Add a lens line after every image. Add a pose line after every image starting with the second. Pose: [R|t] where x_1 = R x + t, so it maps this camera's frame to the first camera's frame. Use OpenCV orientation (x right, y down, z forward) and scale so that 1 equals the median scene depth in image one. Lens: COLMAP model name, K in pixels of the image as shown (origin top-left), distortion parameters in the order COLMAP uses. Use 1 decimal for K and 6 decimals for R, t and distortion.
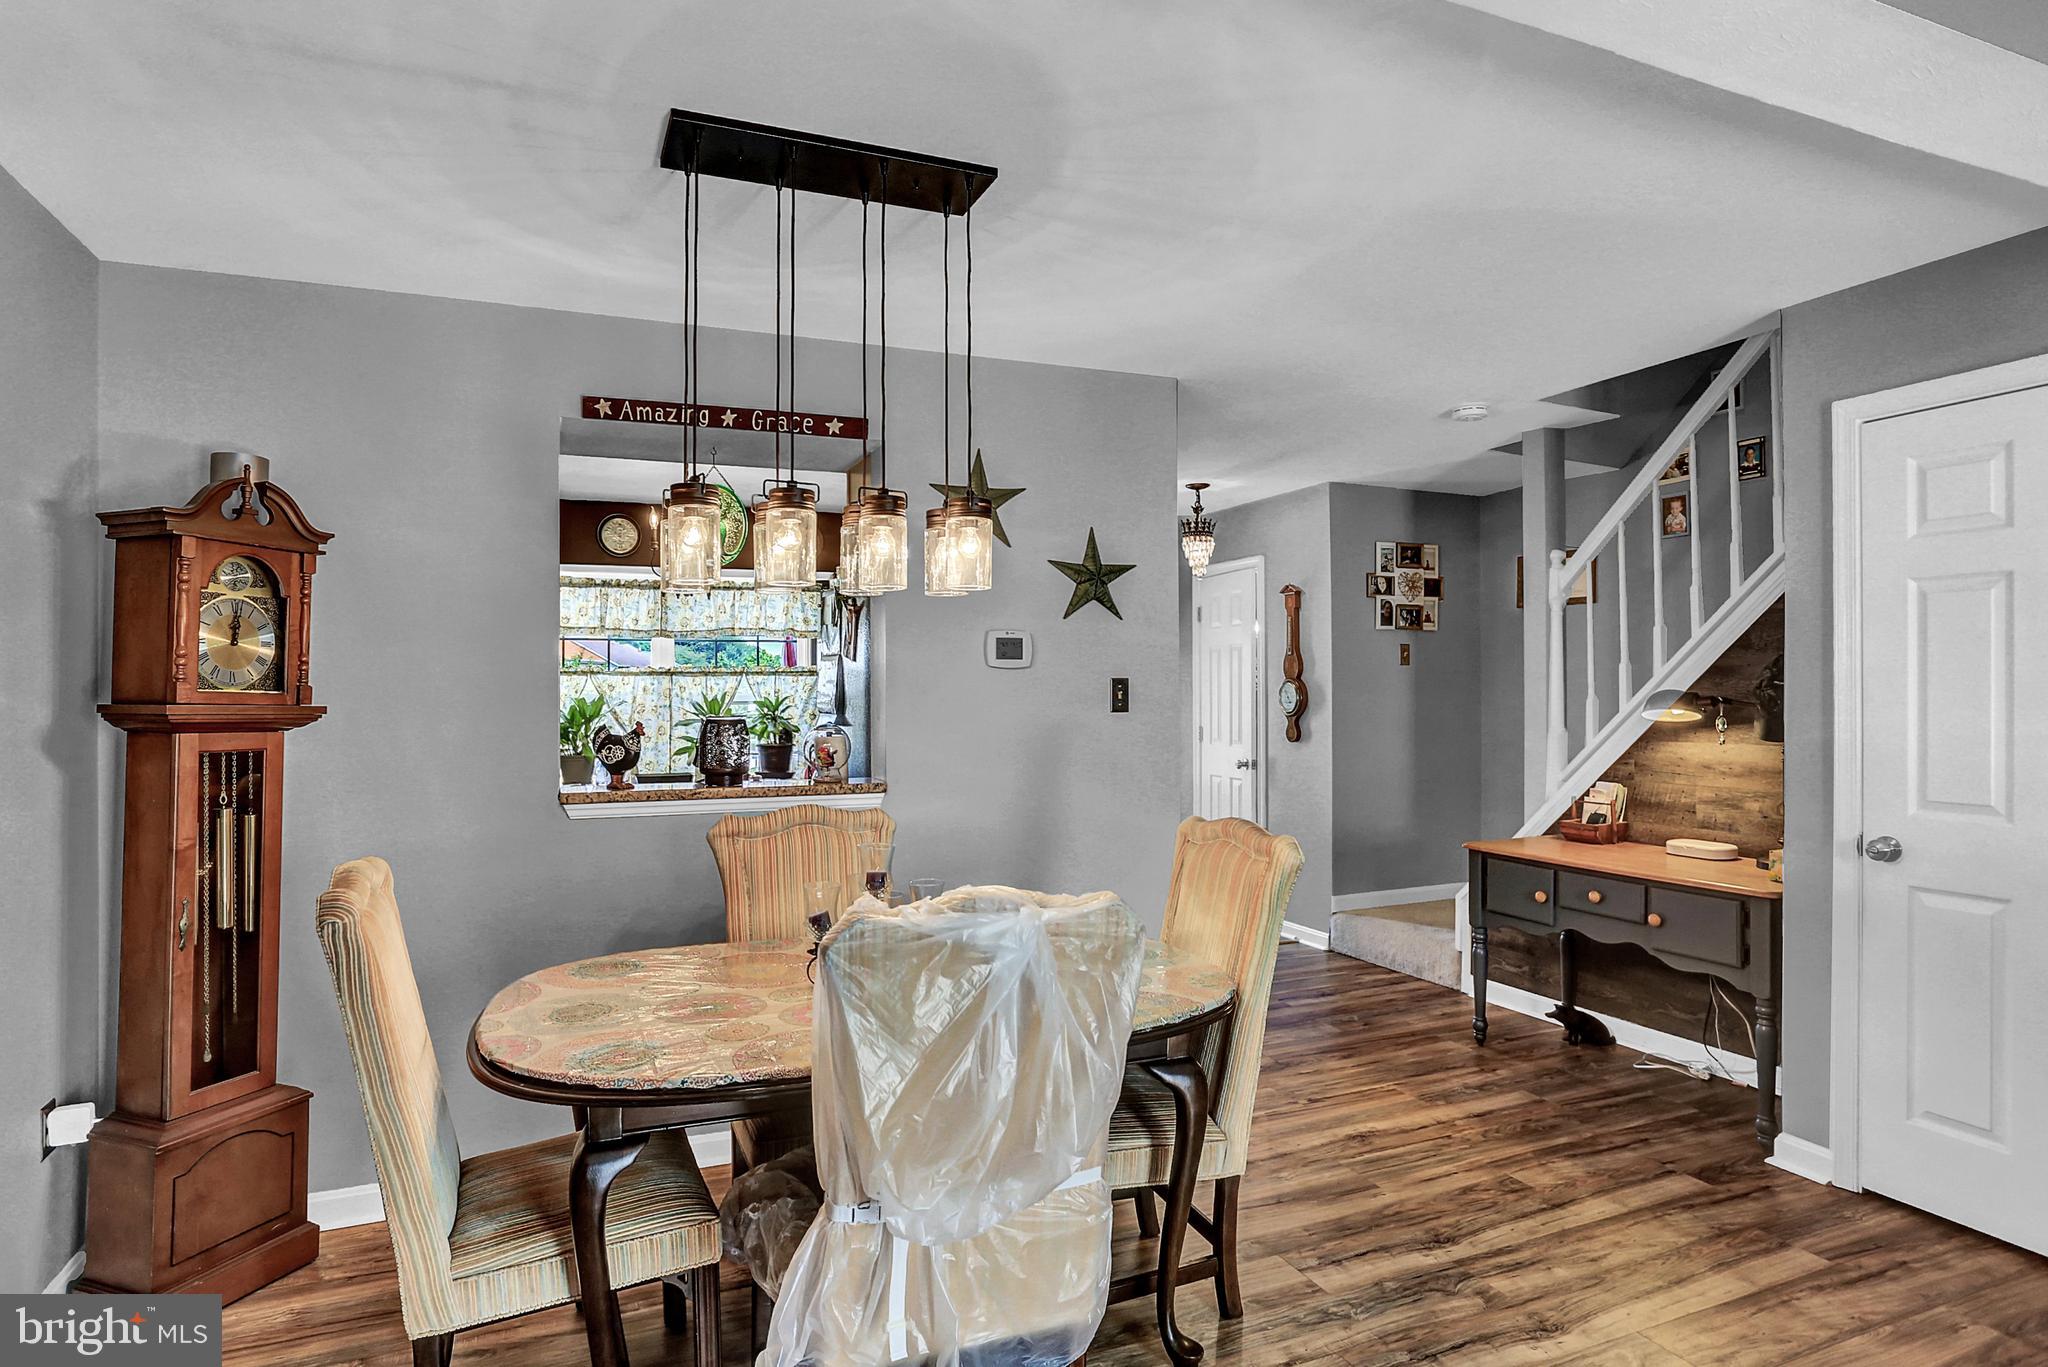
lens RADIAL K [[1134.9, 0, 1016.5], [0, 1134.9, 674.7], [0, 0, 1]] dist [-0.017506, 0.001607]
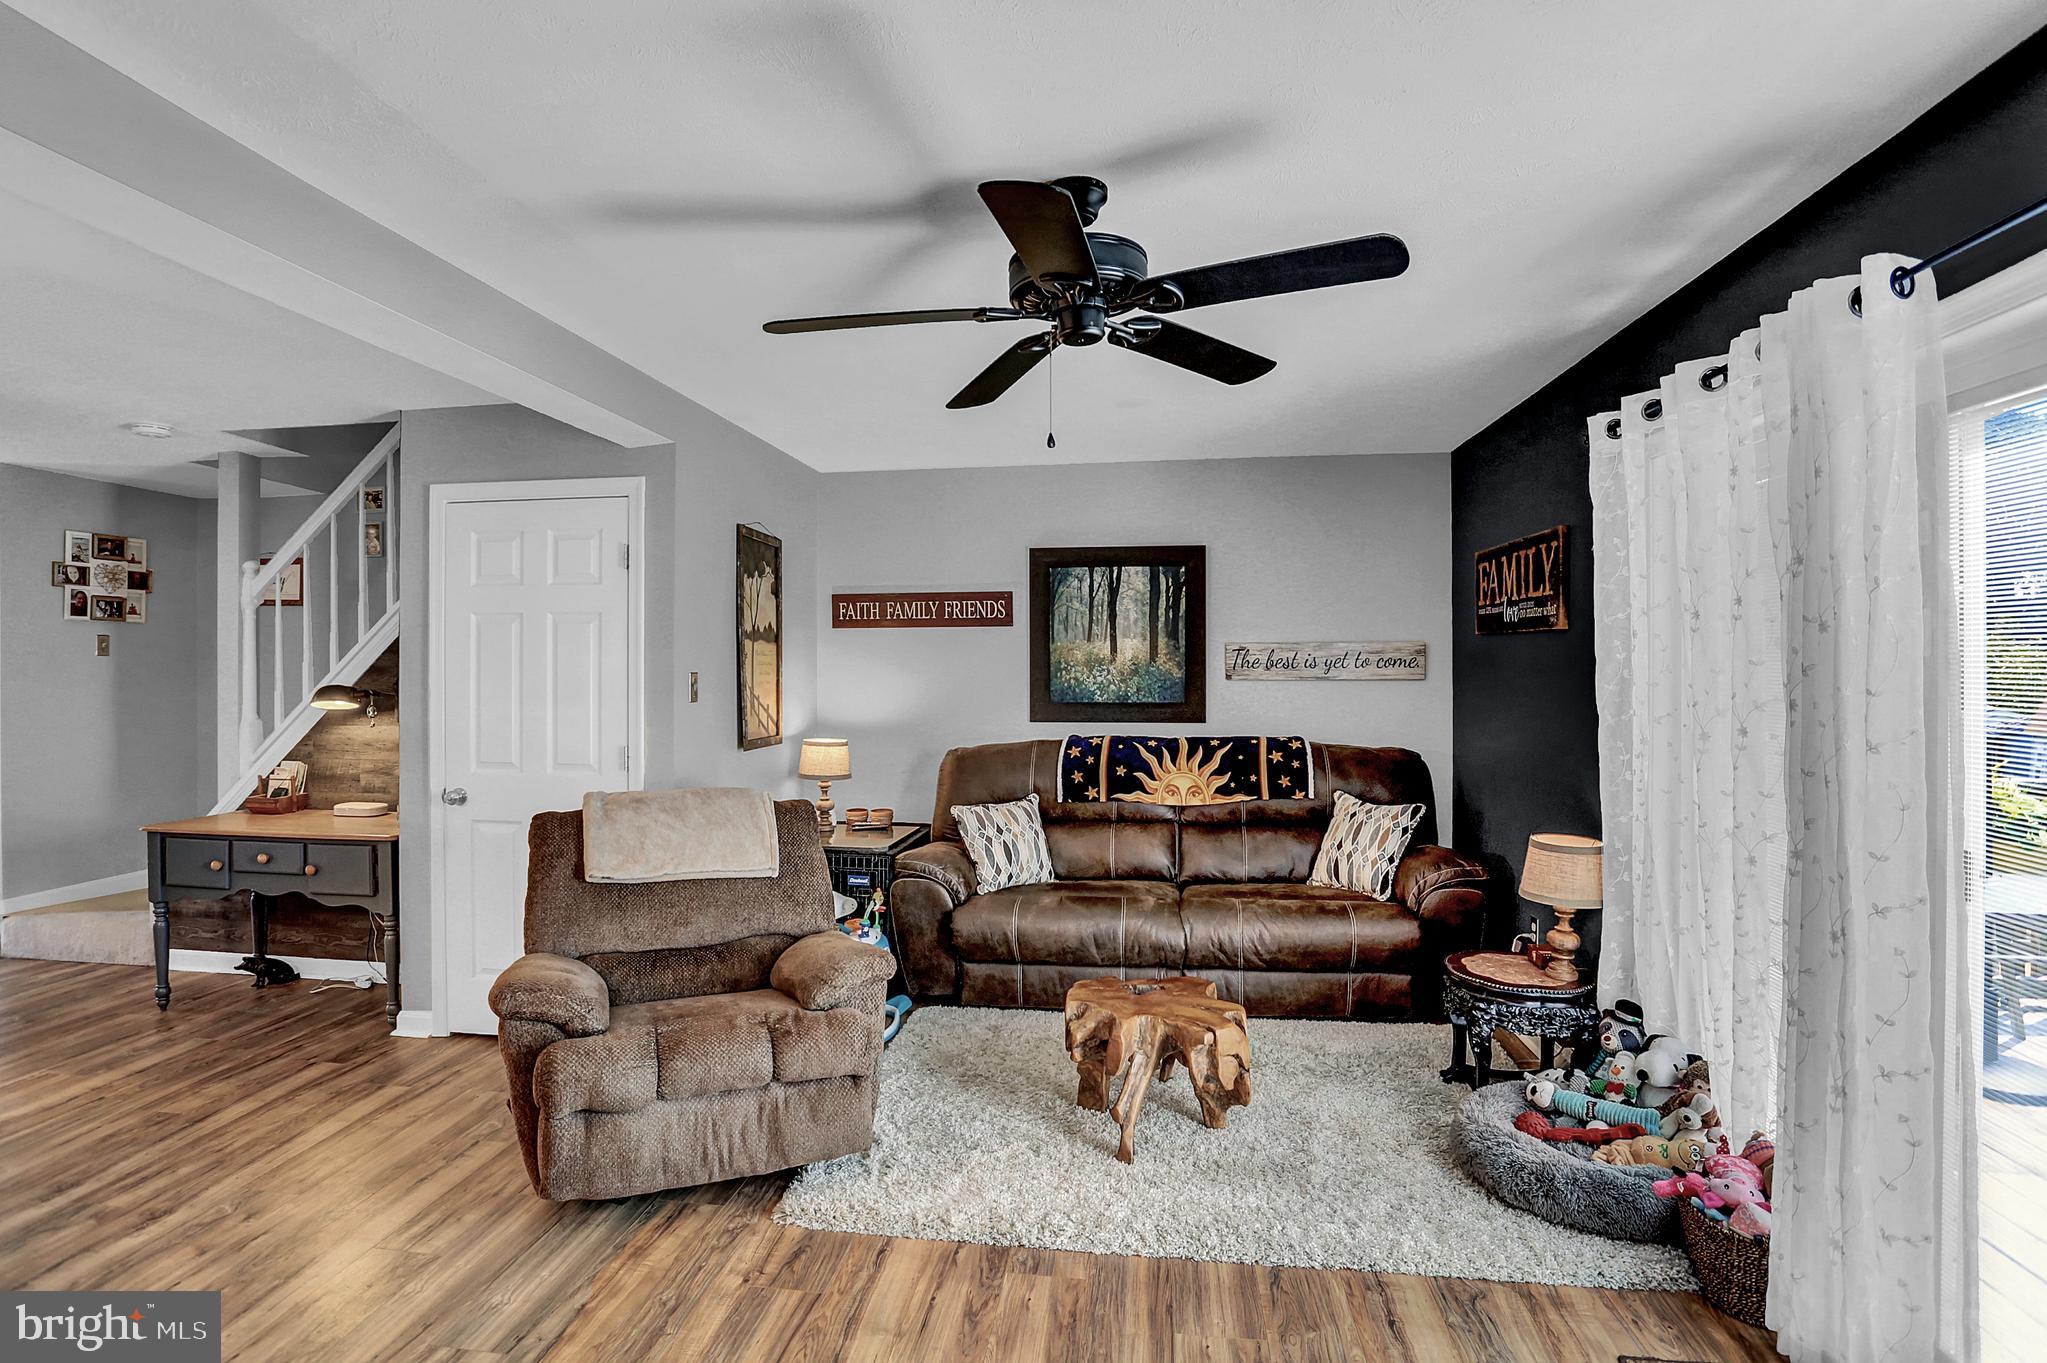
lens RADIAL K [[1013.1, 0, 1008.5], [0, 1013.1, 664.7], [0, 0, 1]] dist [-0.042554, 0.012242]
pose [[0.521729, 0.003791, 0.853103, 0.027318], [-0.013708, 0.999898, 0.003940, -0.024480], [-0.853001, -0.013750, 0.521728, -0.223716]]
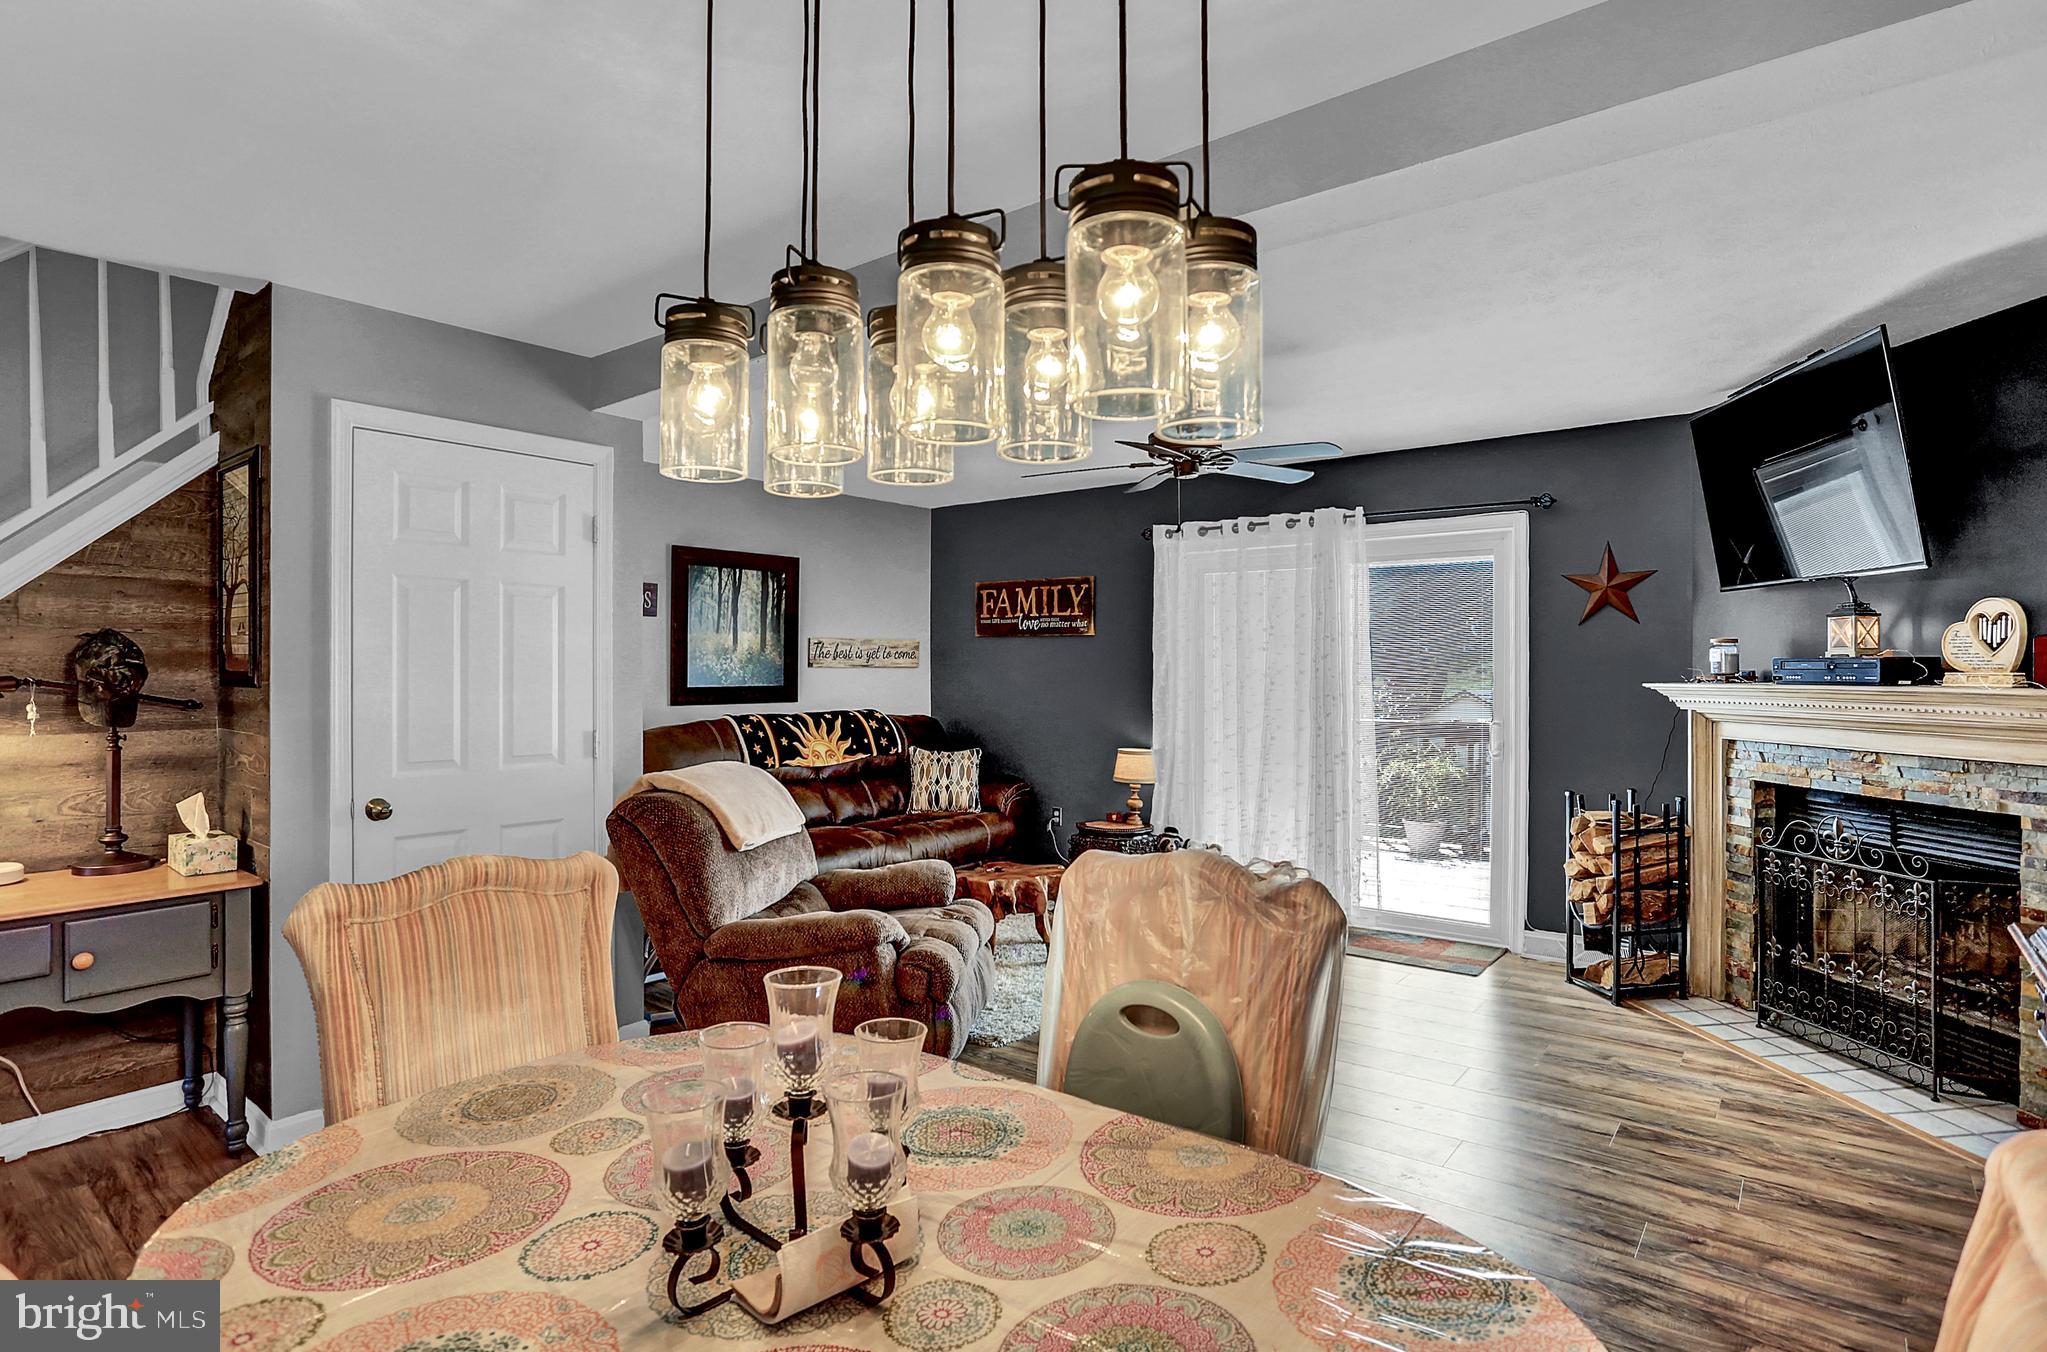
lens RADIAL K [[1013.1, 0, 1038.5], [0, 1013.1, 671.5], [0, 0, 1]] dist [-0.042554, 0.012242]
pose [[-0.463810, 0.000432, 0.885935, -0.330184], [-0.012447, 0.999898, -0.007004, 0.010149], [-0.885847, -0.014275, -0.463757, 0.654008]]
